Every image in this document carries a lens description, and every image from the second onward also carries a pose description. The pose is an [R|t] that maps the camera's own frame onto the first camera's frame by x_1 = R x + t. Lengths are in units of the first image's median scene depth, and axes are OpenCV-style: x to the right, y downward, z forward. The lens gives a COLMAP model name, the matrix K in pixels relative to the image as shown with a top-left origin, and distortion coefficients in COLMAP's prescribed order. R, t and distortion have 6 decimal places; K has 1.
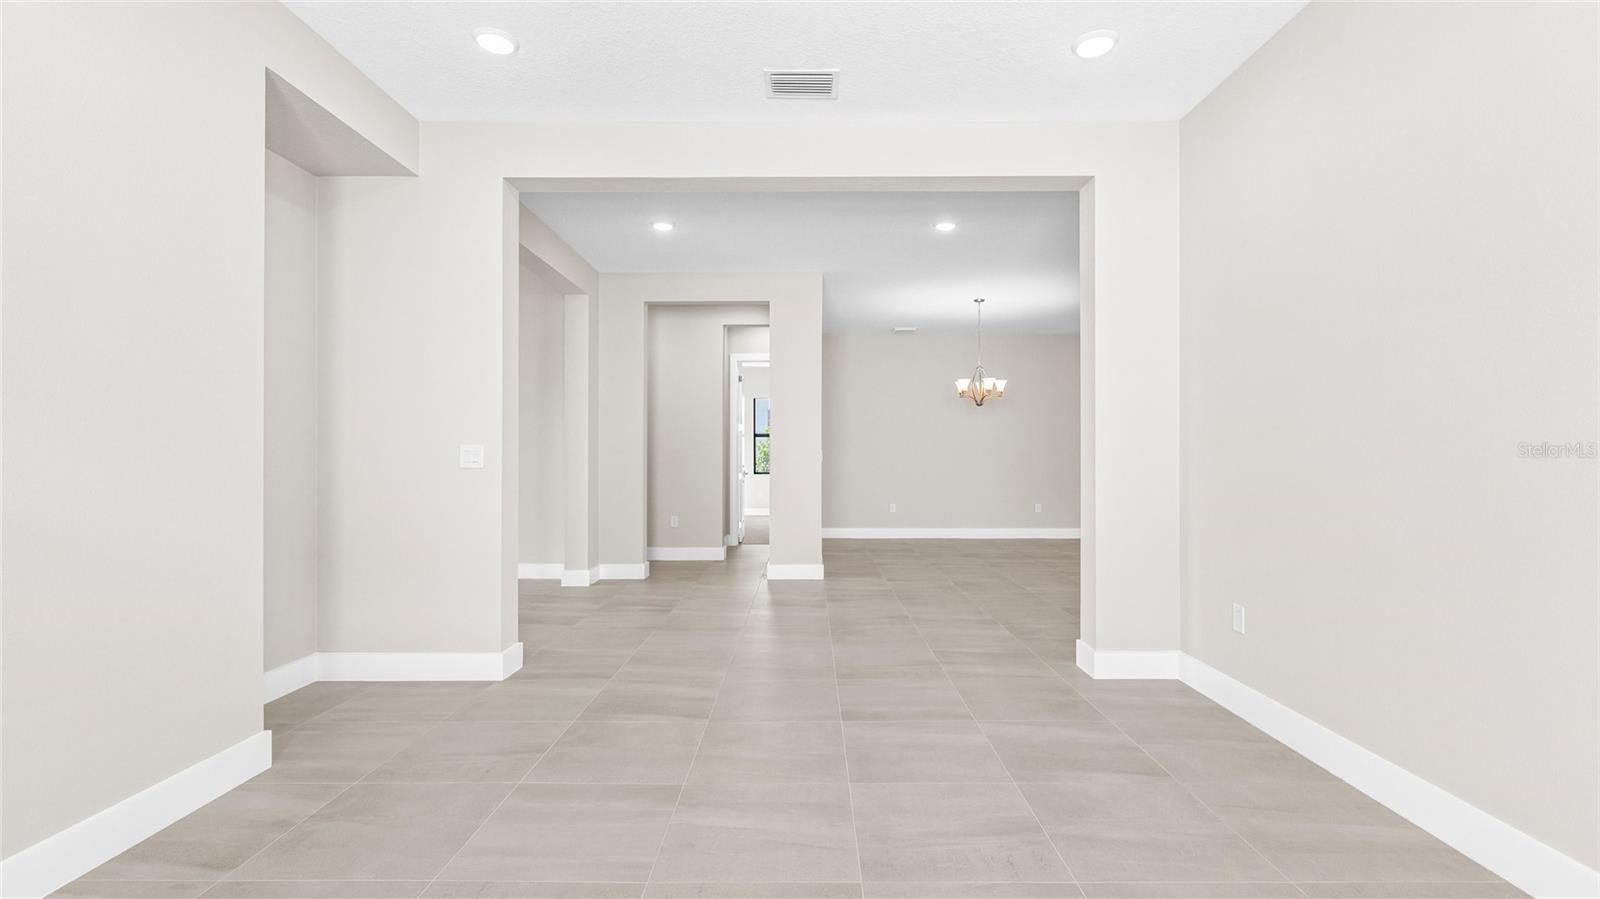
lens RADIAL K [[709.7, 0, 804.5], [0, 709.7, 451.6], [0, 0, 1]] dist [0.001650, -0.000038]
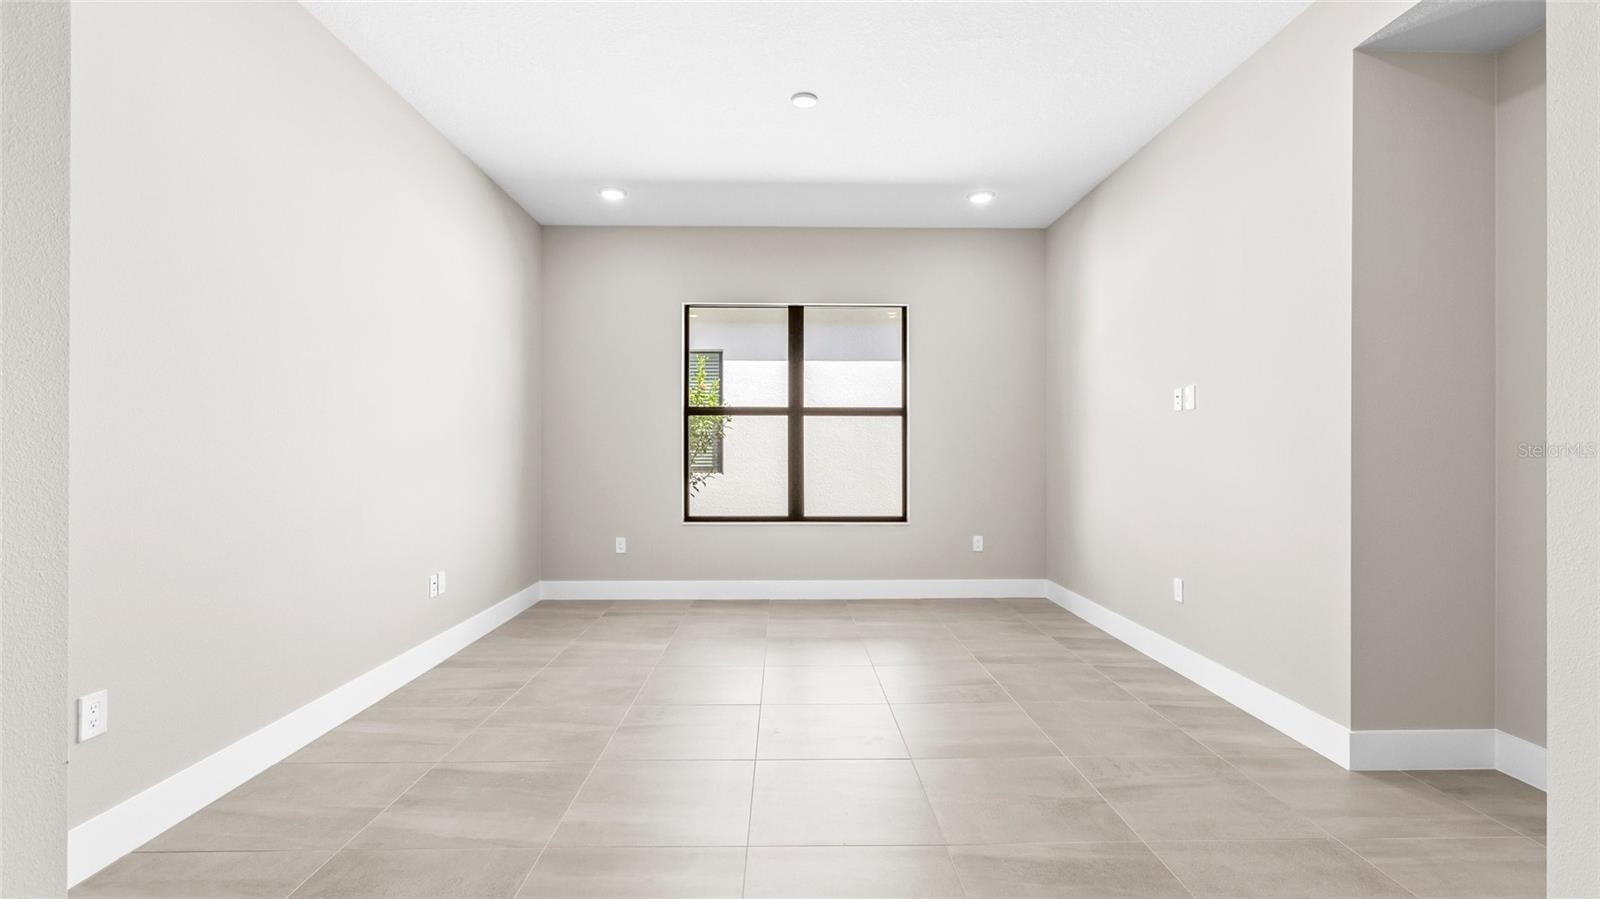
lens RADIAL K [[709.7, 0, 804.5], [0, 709.7, 451.6], [0, 0, 1]] dist [0.001650, -0.000038]
pose [[-0.999654, -0.001619, -0.026244, 0.018224], [-0.001504, 0.999989, -0.004394, 0.012686], [0.026250, -0.004353, -0.999646, 1.913236]]
